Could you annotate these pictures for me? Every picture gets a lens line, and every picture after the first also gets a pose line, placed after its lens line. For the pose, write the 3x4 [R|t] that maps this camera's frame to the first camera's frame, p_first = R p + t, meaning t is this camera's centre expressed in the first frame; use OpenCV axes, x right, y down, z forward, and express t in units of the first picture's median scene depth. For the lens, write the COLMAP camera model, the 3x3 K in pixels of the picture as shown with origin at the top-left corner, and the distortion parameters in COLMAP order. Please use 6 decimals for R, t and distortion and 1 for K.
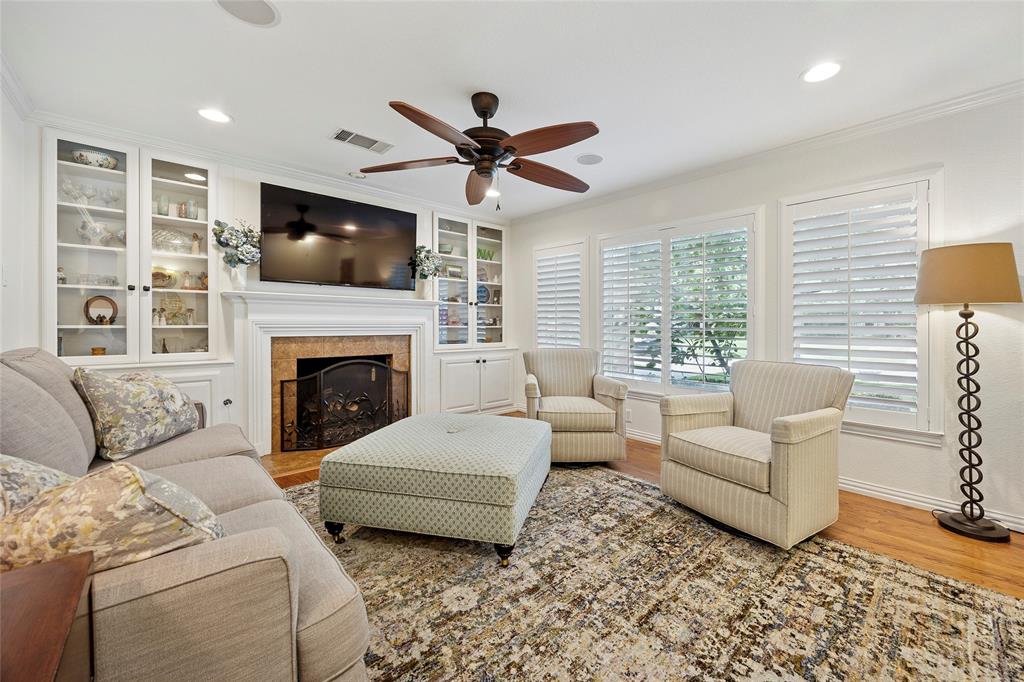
lens RADIAL K [[398.4, 0, 525.1], [0, 398.4, 323.7], [0, 0, 1]] dist [-0.003132, 0.000367]
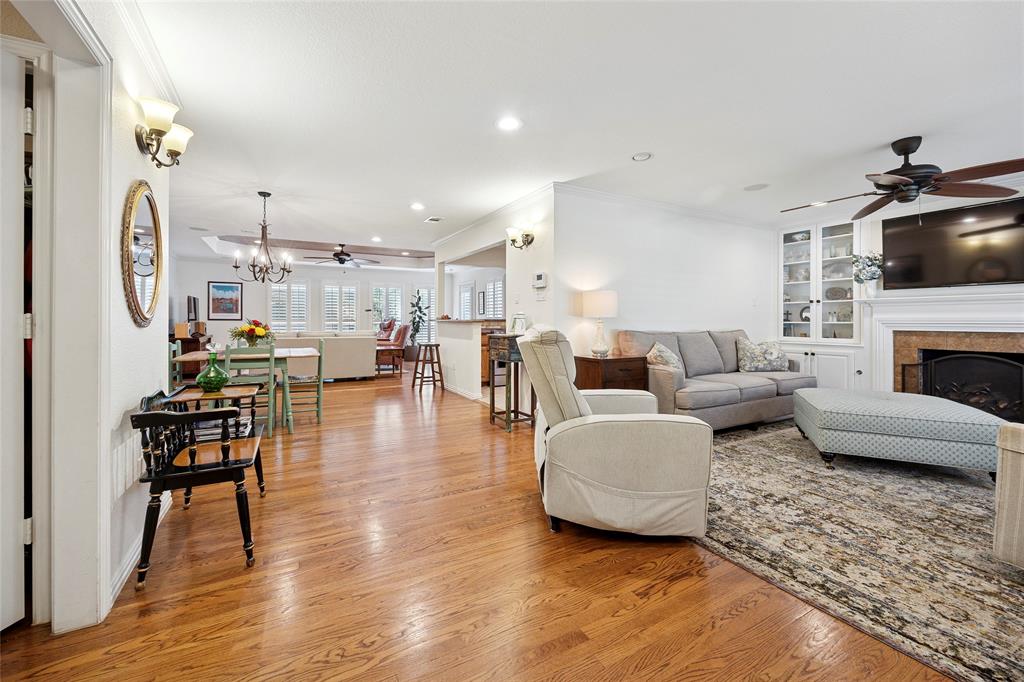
lens RADIAL K [[398.4, 0, 470.6], [0, 398.4, 324.1], [0, 0, 1]] dist [-0.003132, 0.000367]
pose [[-0.322296, 0.001853, -0.946637, 1.822386], [-0.003027, 0.999991, 0.002988, 0.019916], [0.946634, 0.003828, -0.322288, 0.128101]]
